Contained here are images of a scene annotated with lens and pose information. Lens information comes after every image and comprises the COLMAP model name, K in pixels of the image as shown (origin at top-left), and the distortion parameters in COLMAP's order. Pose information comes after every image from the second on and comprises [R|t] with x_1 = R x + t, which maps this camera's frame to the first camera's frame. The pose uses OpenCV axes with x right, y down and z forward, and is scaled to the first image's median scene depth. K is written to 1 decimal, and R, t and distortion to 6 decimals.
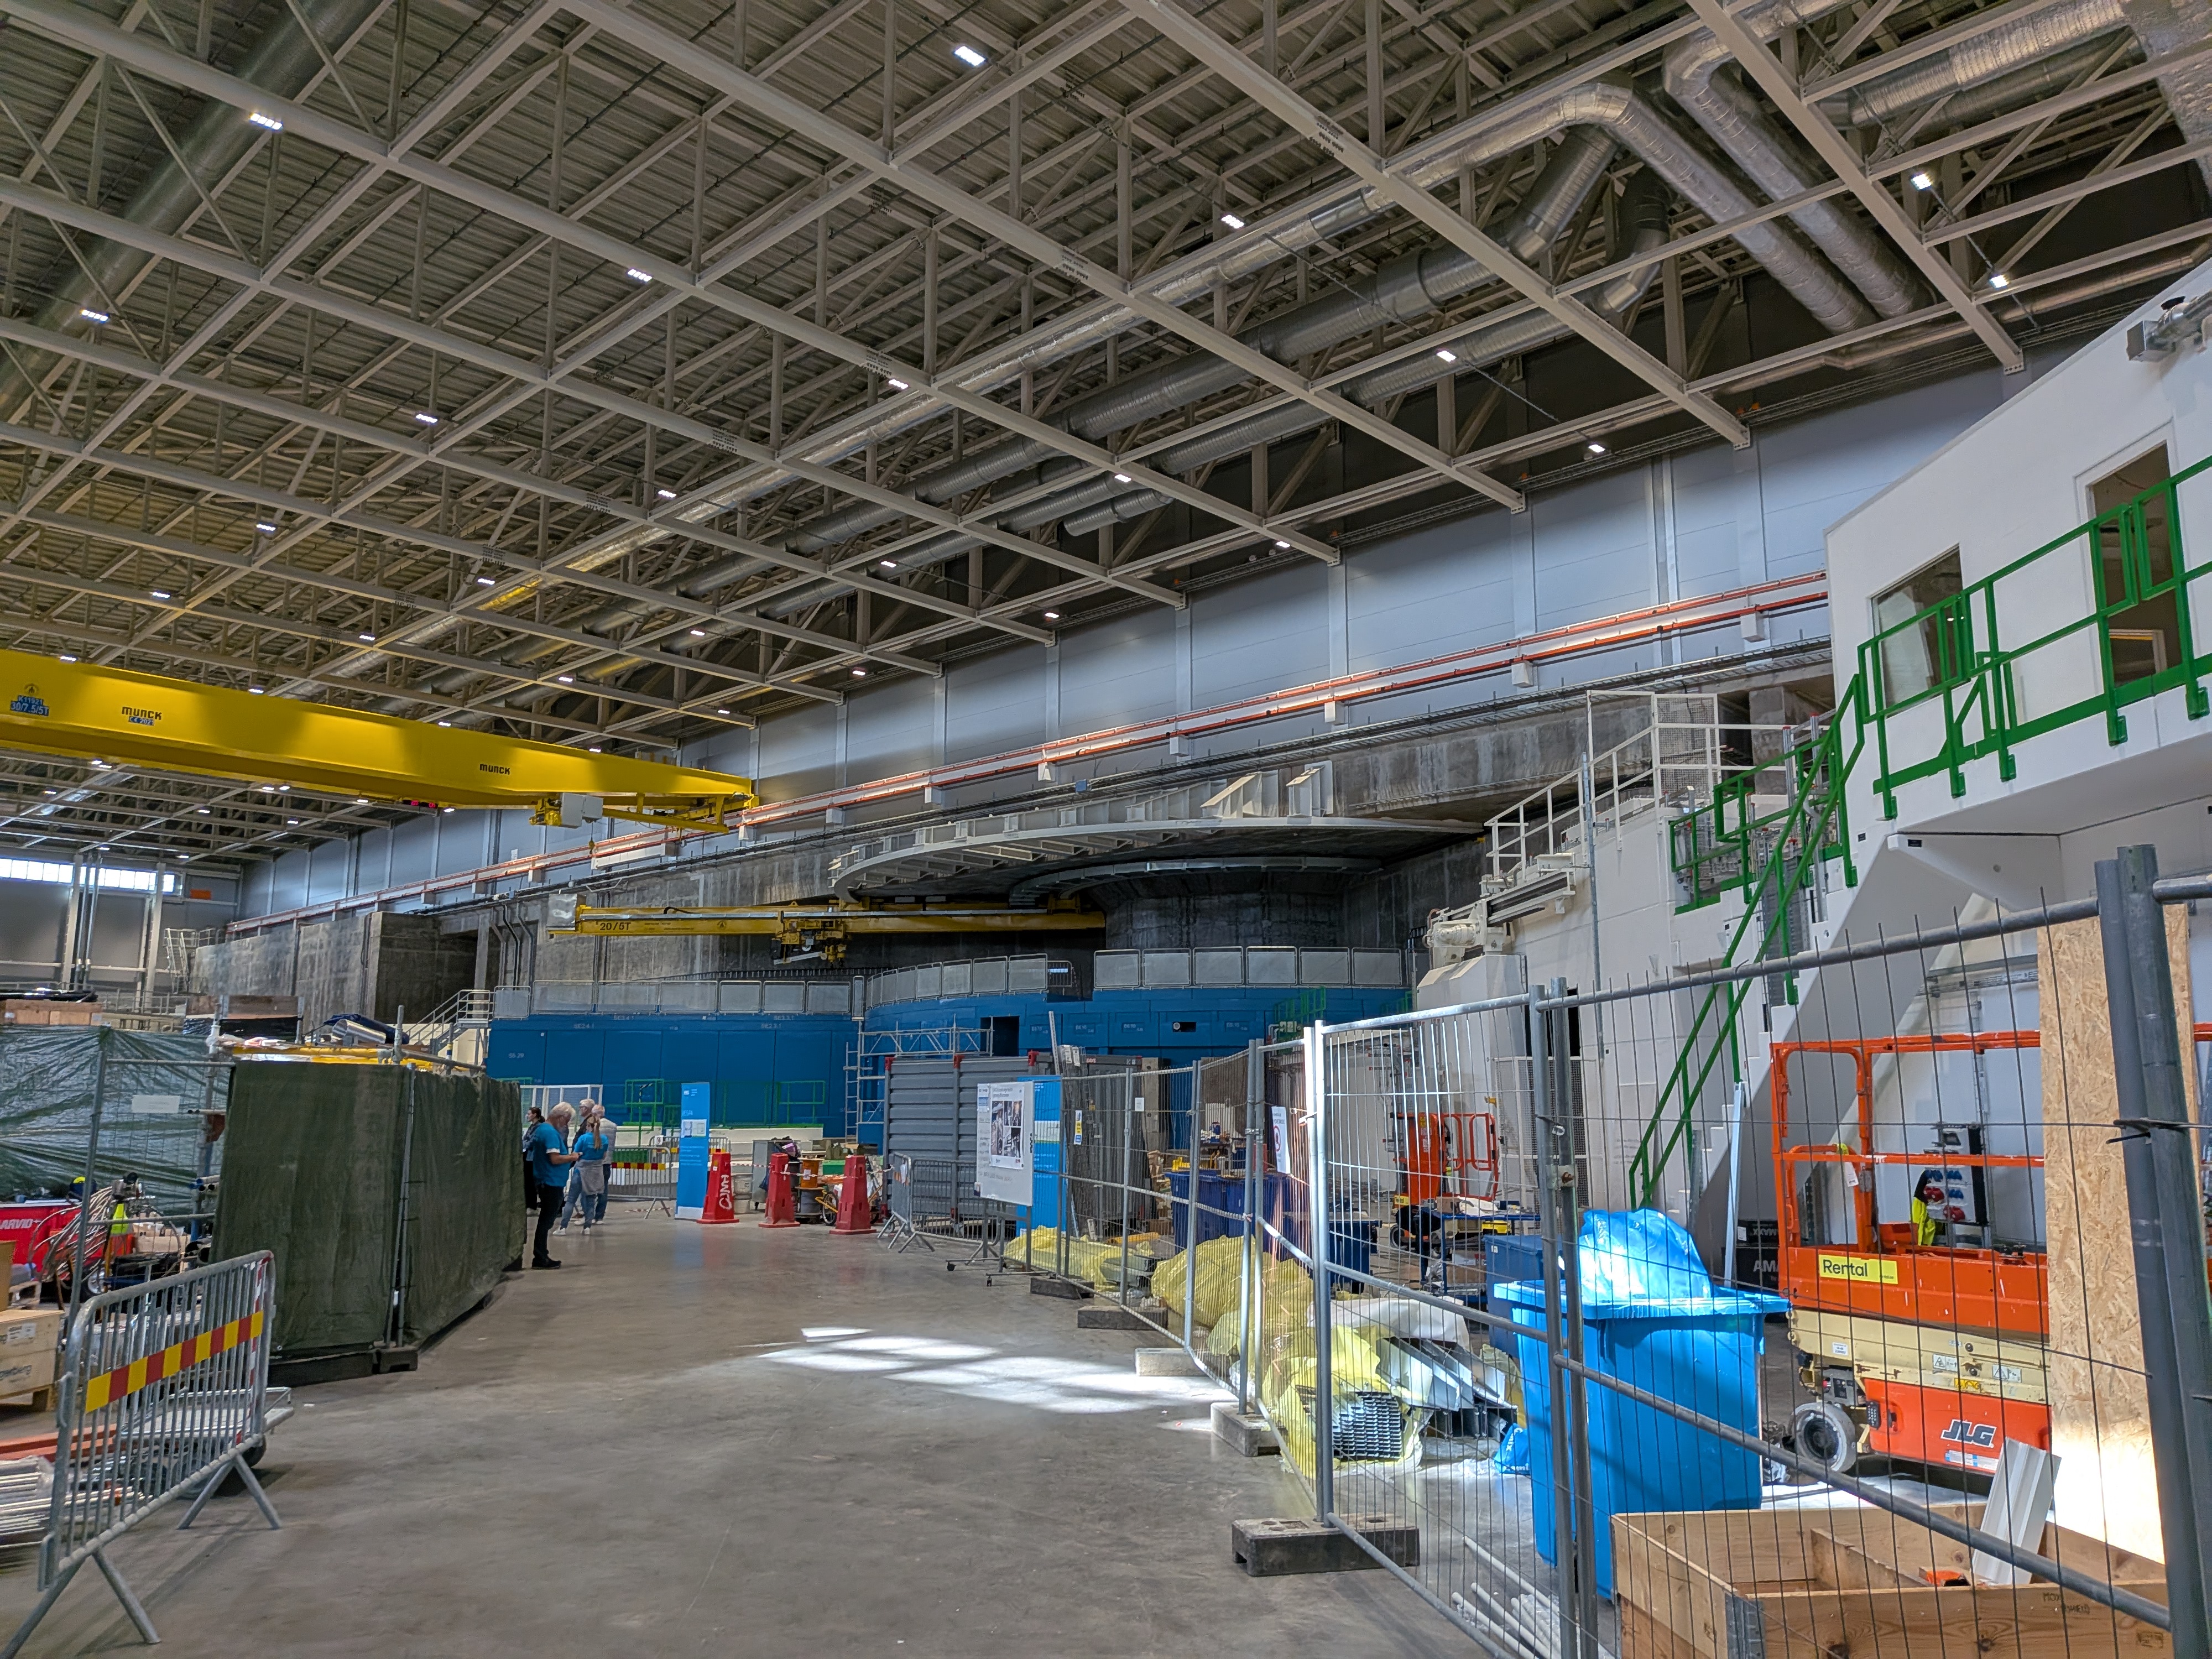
lens RADIAL K [[1601.4, 0, 1114.3], [0, 1601.4, 821.3], [0, 0, 1]] dist [0.050740, -0.077294]
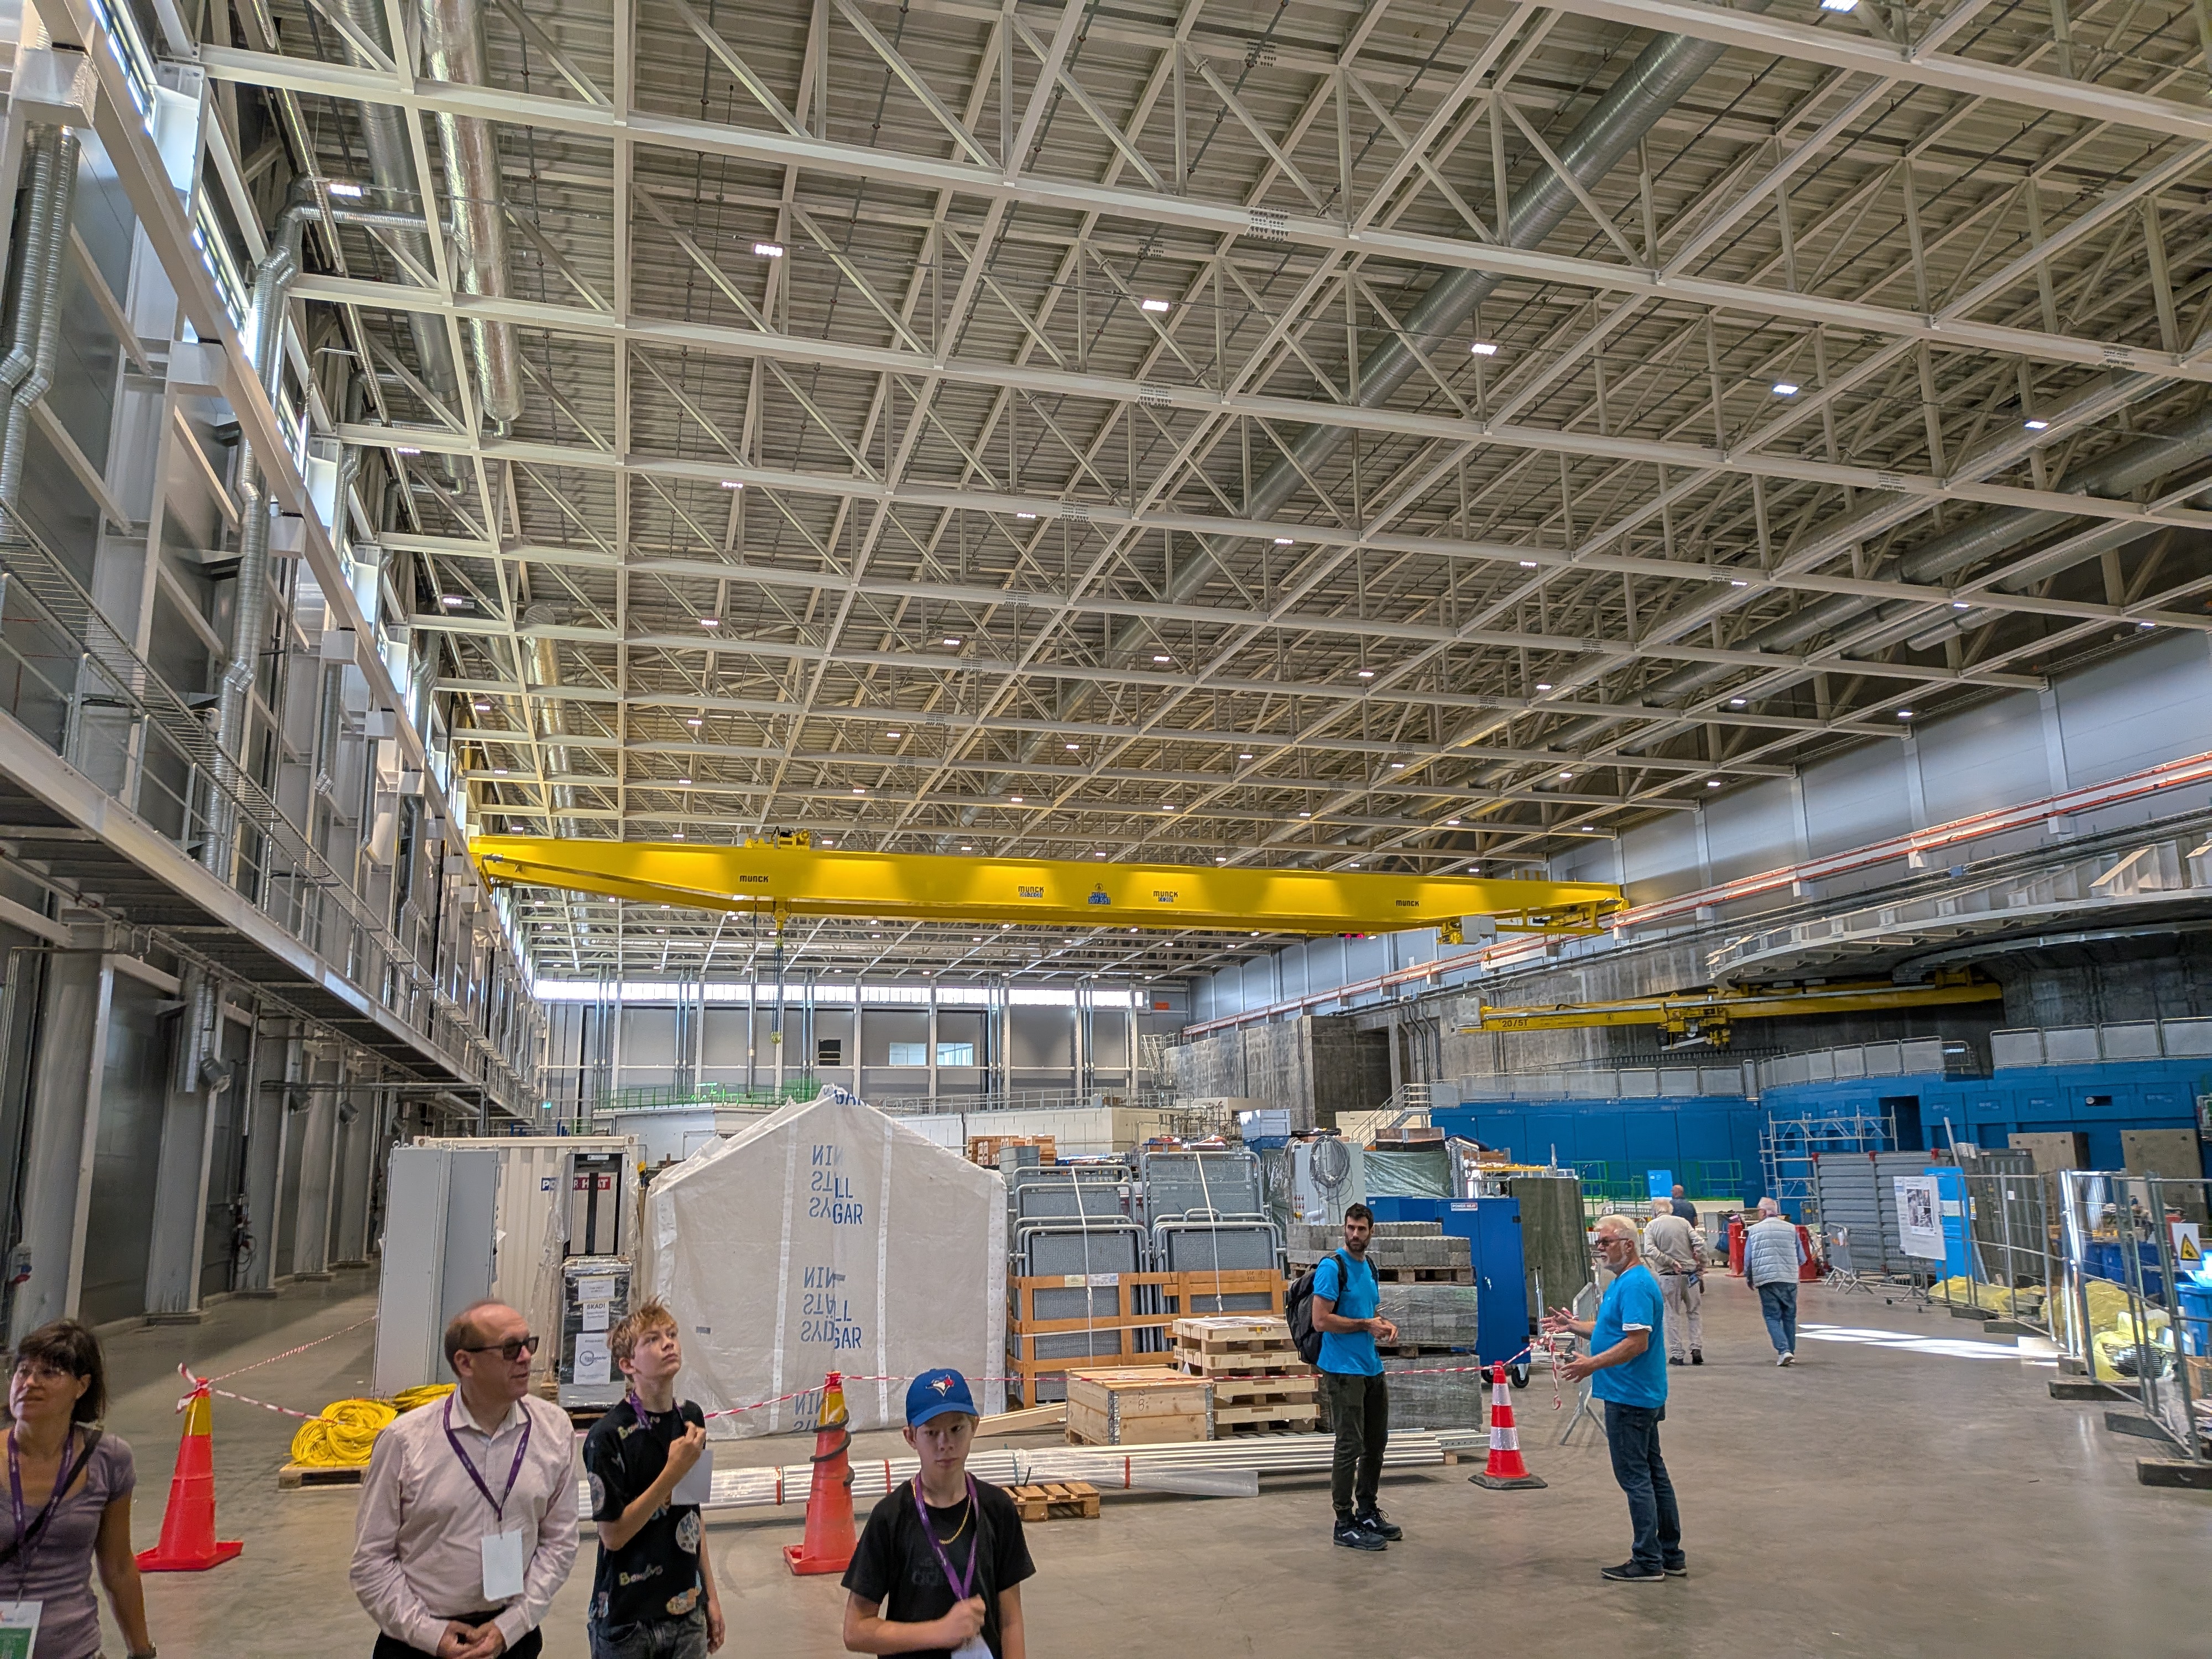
lens RADIAL K [[1601.4, 0, 1056.4], [0, 1601.4, 853.7], [0, 0, 1]] dist [0.050740, -0.077294]
pose [[0.853952, -0.111329, -0.508303, 0.014389], [0.101853, 0.993711, -0.046529, -0.043470], [0.510286, -0.012039, 0.859921, -0.203805]]
